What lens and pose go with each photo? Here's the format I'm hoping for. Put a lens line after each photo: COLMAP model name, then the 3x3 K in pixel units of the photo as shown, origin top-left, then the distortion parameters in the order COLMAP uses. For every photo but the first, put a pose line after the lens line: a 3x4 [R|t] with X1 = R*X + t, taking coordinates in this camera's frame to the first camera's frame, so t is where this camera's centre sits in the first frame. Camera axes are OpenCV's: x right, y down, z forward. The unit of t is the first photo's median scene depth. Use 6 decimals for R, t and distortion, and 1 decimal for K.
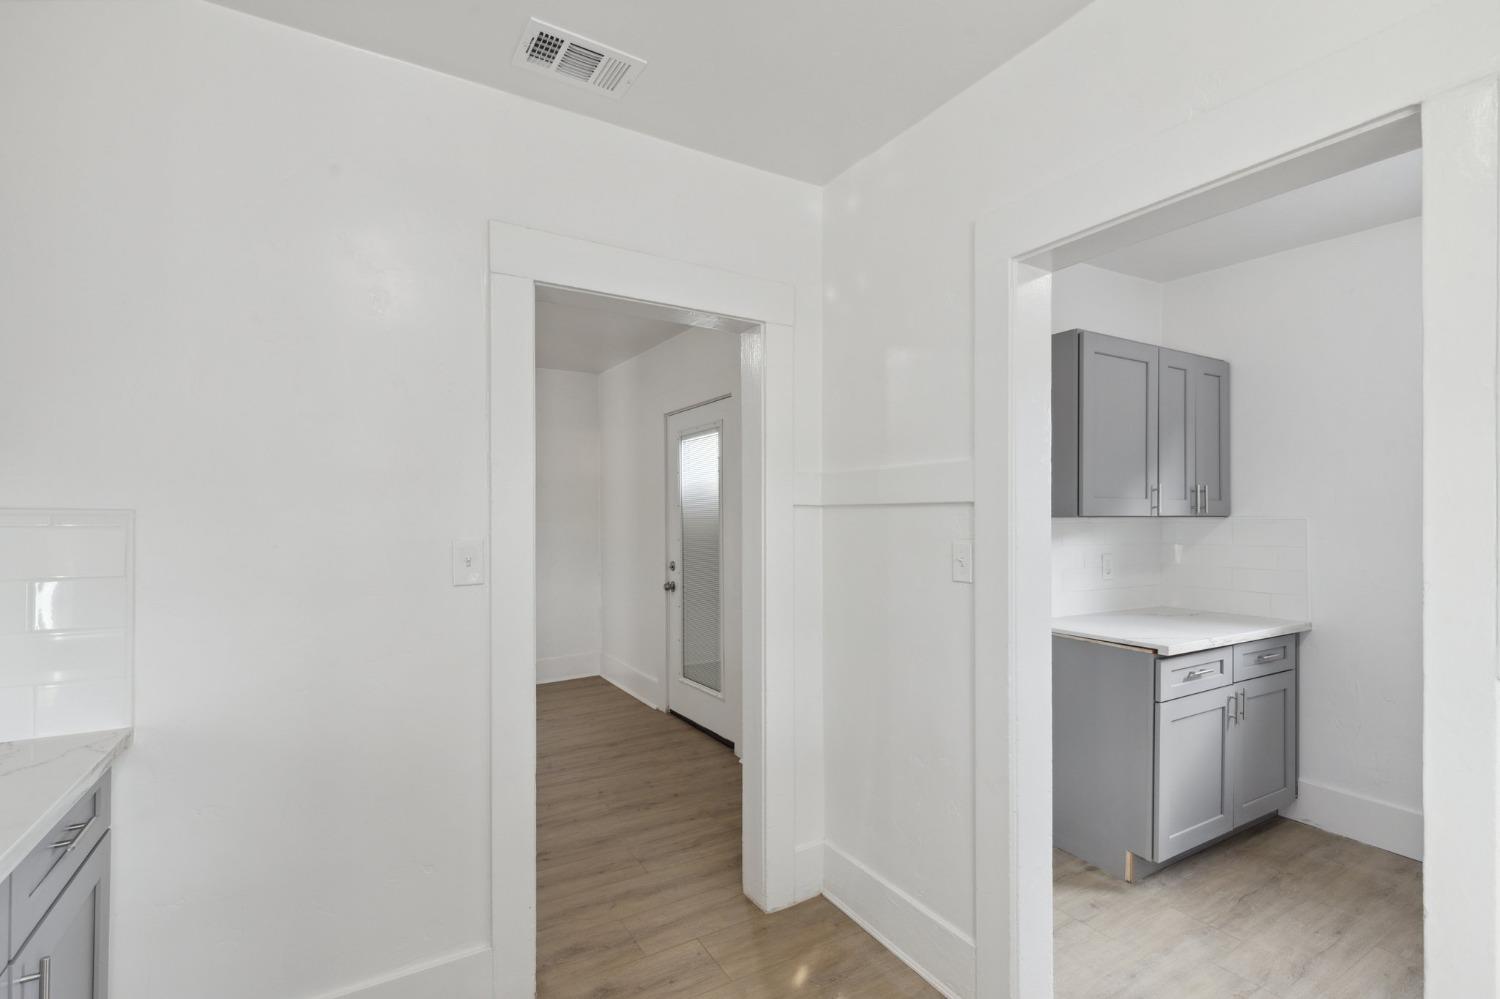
lens RADIAL K [[687.5, 0, 753.3], [0, 687.5, 518.4], [0, 0, 1]] dist [0.015061, -0.000845]
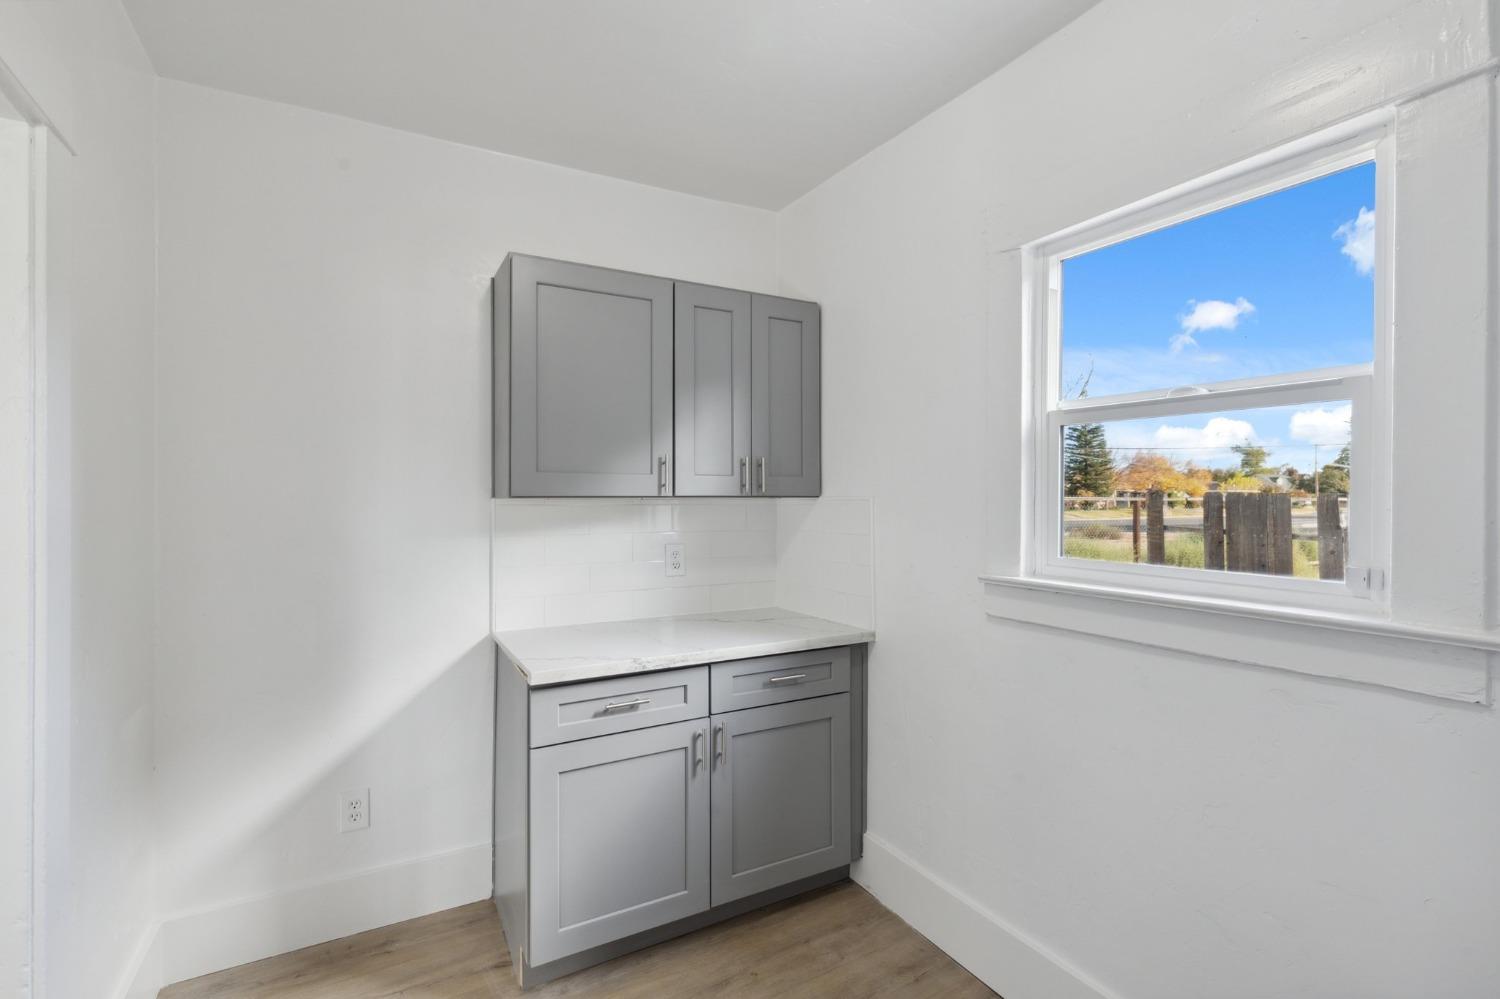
lens RADIAL K [[687.5, 0, 748.0], [0, 687.5, 497.5], [0, 0, 1]] dist [0.015061, -0.000845]
pose [[0.999783, 0.000392, -0.020812, 0.722666], [-0.000568, 0.999964, -0.008452, 0.005603], [0.020808, 0.008462, 0.999748, 0.235308]]
